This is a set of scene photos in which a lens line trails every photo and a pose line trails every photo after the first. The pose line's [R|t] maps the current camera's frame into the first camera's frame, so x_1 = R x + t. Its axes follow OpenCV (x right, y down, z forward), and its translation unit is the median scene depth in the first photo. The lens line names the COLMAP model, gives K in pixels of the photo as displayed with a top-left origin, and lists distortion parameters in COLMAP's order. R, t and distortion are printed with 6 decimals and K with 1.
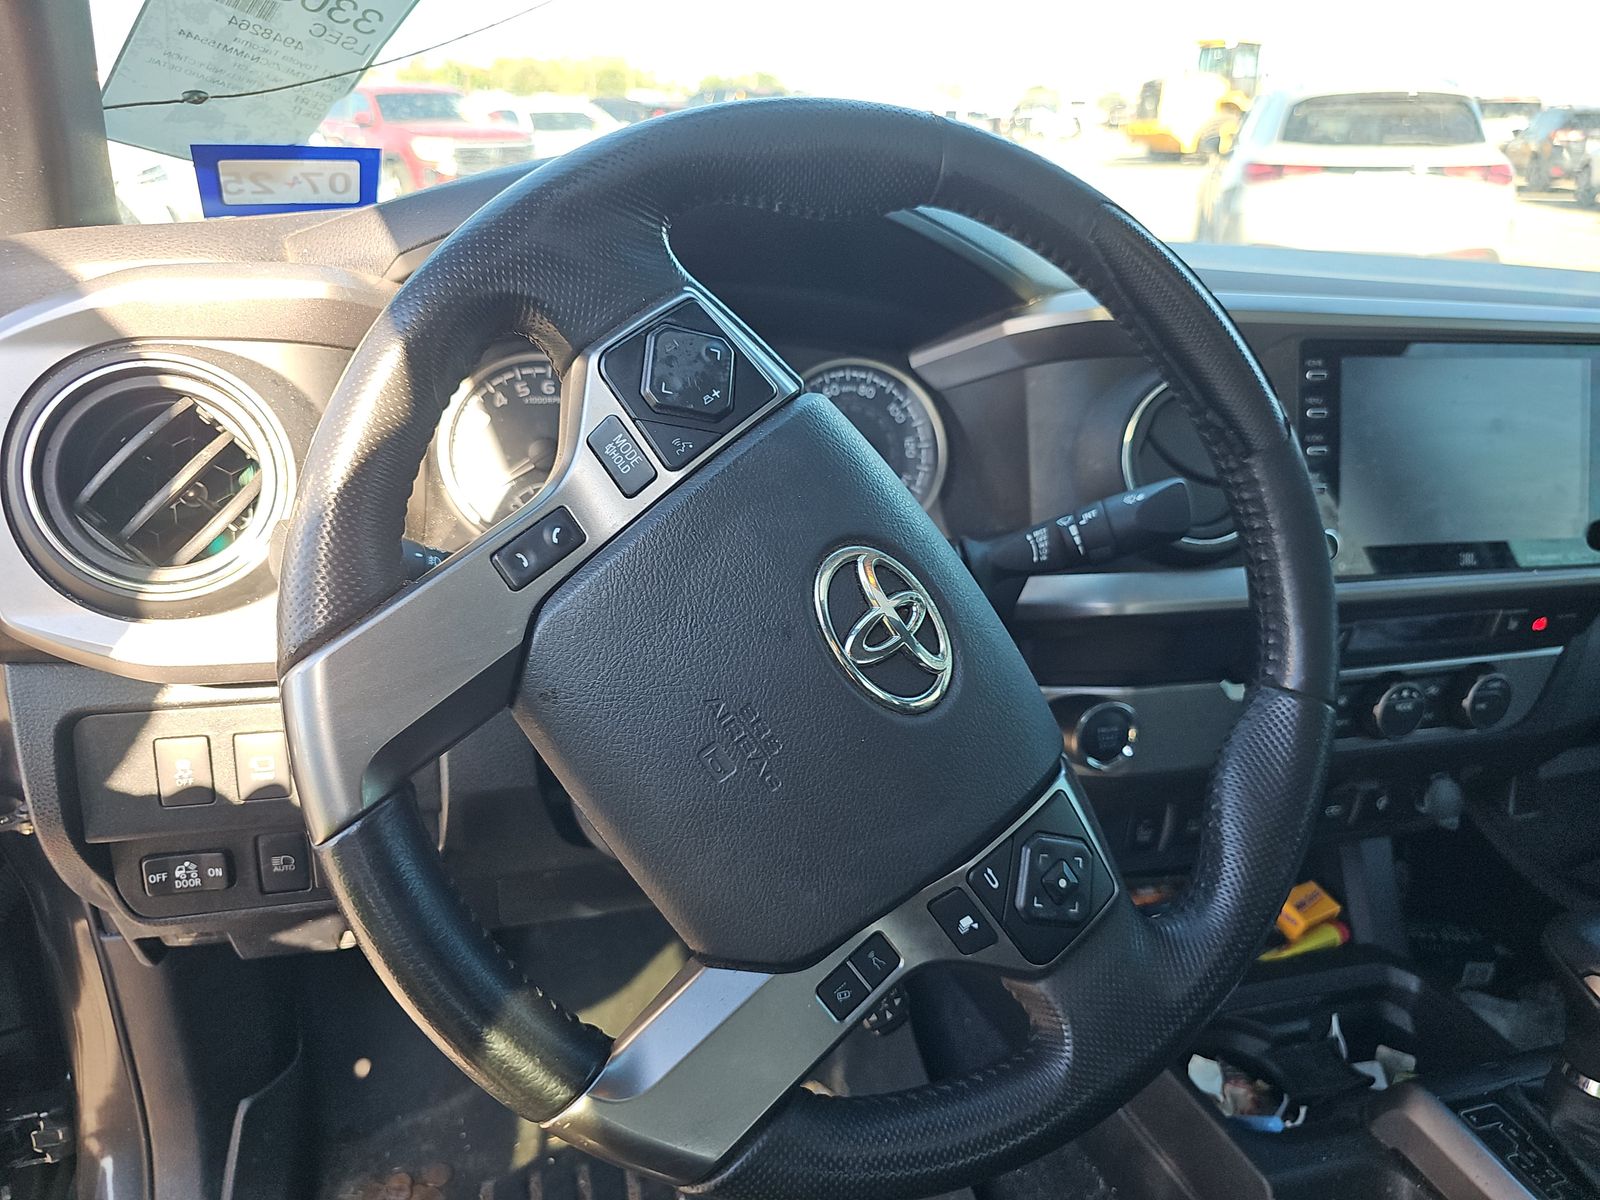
lens RADIAL K [[1070.8, 0, 800.0], [0, 1070.8, 600.0], [0, 0, 1]] dist [-0.000475, 0.000200]
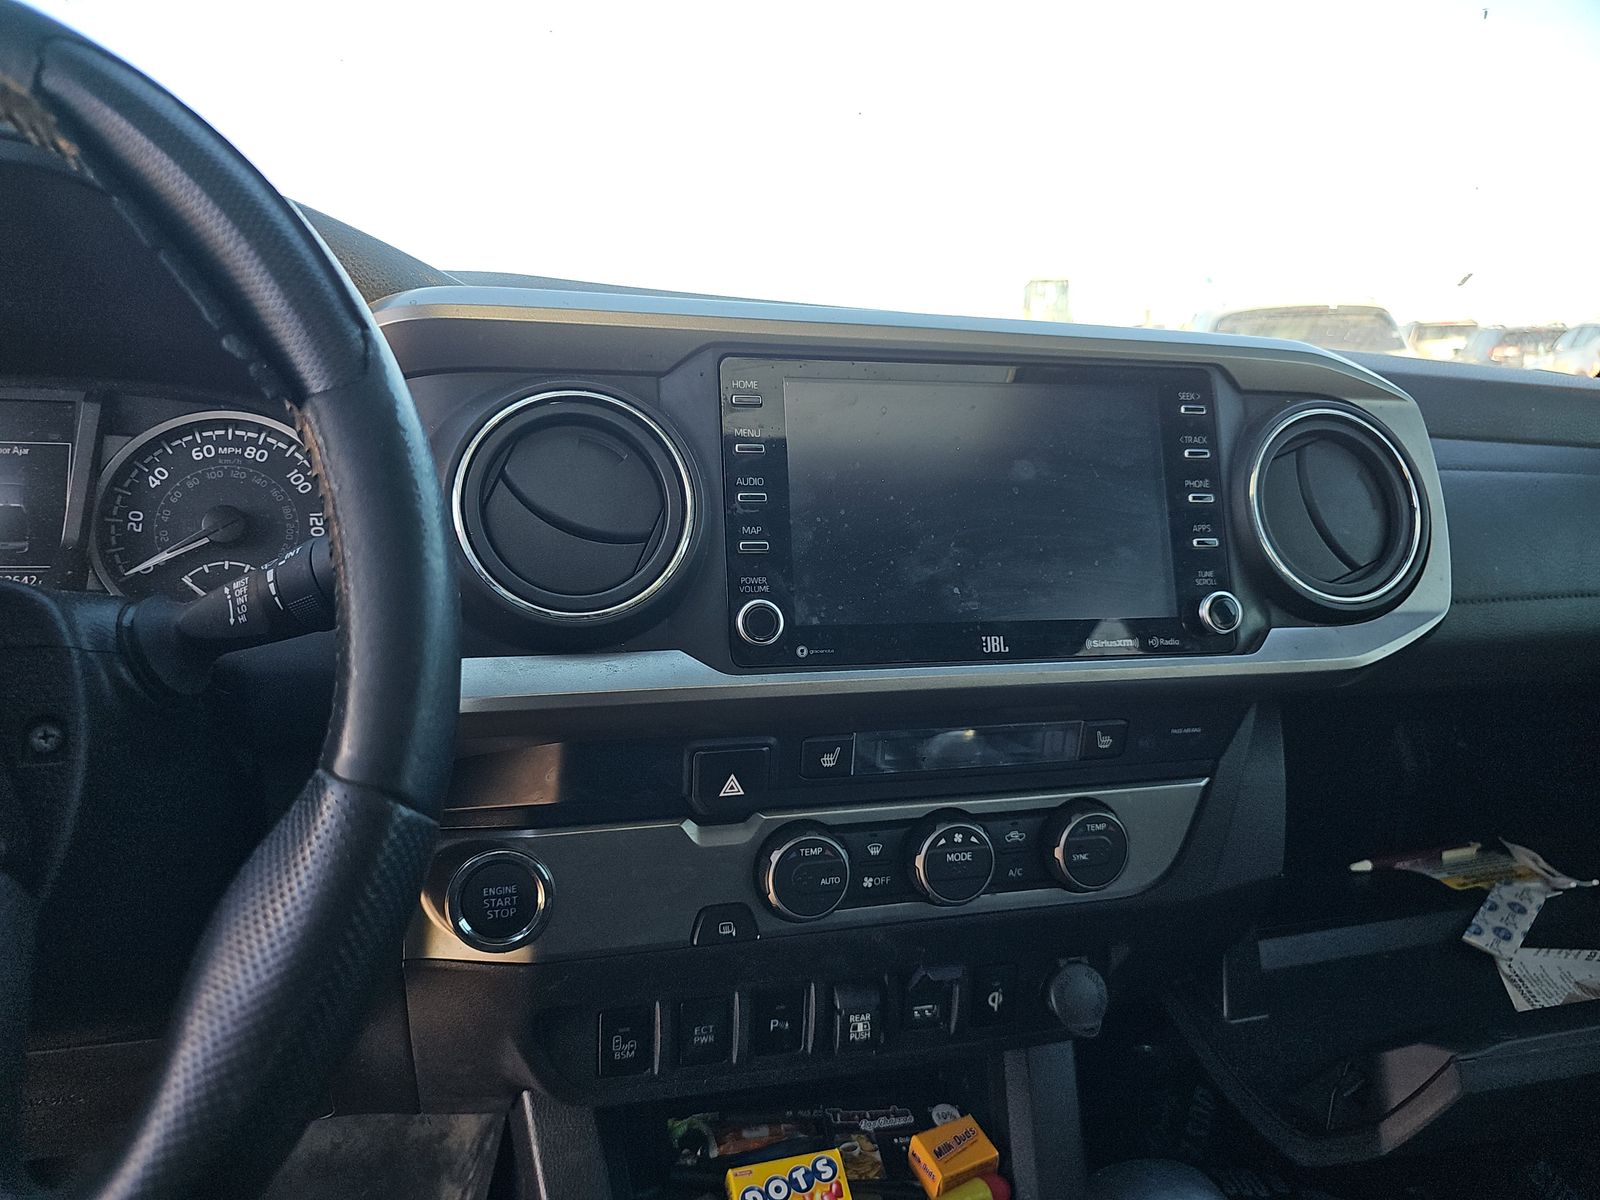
lens RADIAL K [[1063.2, 0, 774.9], [0, 1063.2, 607.3], [0, 0, 1]] dist [0.001471, 0.000052]
pose [[0.999753, -0.015886, -0.015541, 0.444371], [0.012664, 0.981888, -0.189041, 0.066682], [0.018263, 0.188797, 0.981846, 0.254856]]
